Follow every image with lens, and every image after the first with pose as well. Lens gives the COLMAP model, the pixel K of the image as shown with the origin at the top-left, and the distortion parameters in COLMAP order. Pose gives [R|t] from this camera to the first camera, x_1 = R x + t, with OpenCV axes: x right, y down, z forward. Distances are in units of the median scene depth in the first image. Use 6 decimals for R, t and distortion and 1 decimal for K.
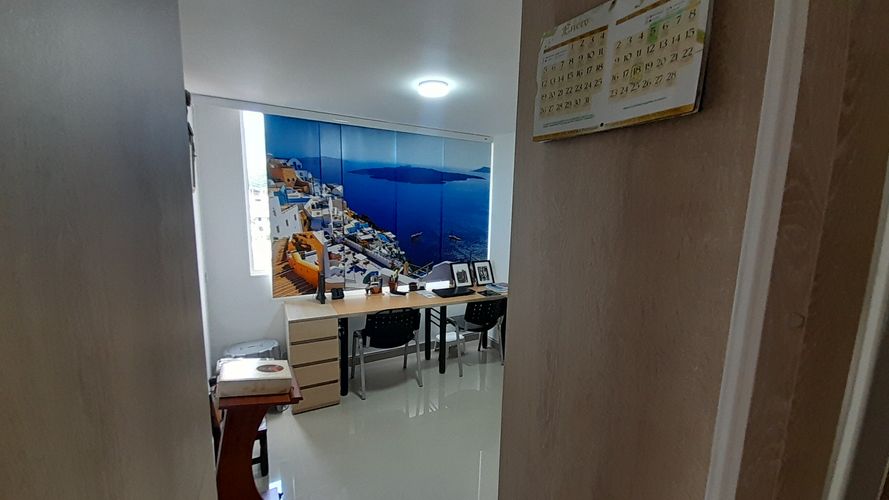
lens RADIAL K [[364.1, 0, 443.7], [0, 364.1, 264.6], [0, 0, 1]] dist [0.017855, 0.000086]
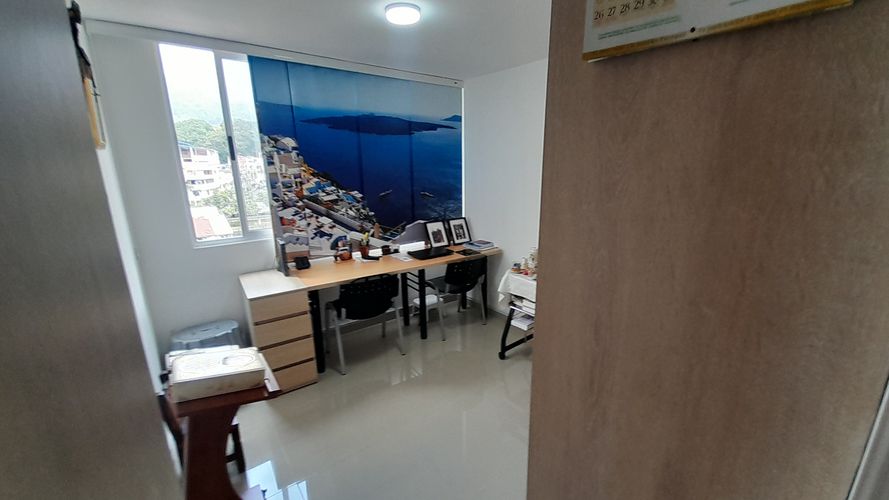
lens RADIAL K [[351.3, 0, 444.3], [0, 351.3, 259.9], [0, 0, 1]] dist [0.016767, -0.013542]
pose [[0.988794, -0.063058, 0.135312, -0.062420], [0.048101, 0.992645, 0.111097, -0.006992], [-0.141322, -0.103343, 0.984555, 0.102096]]
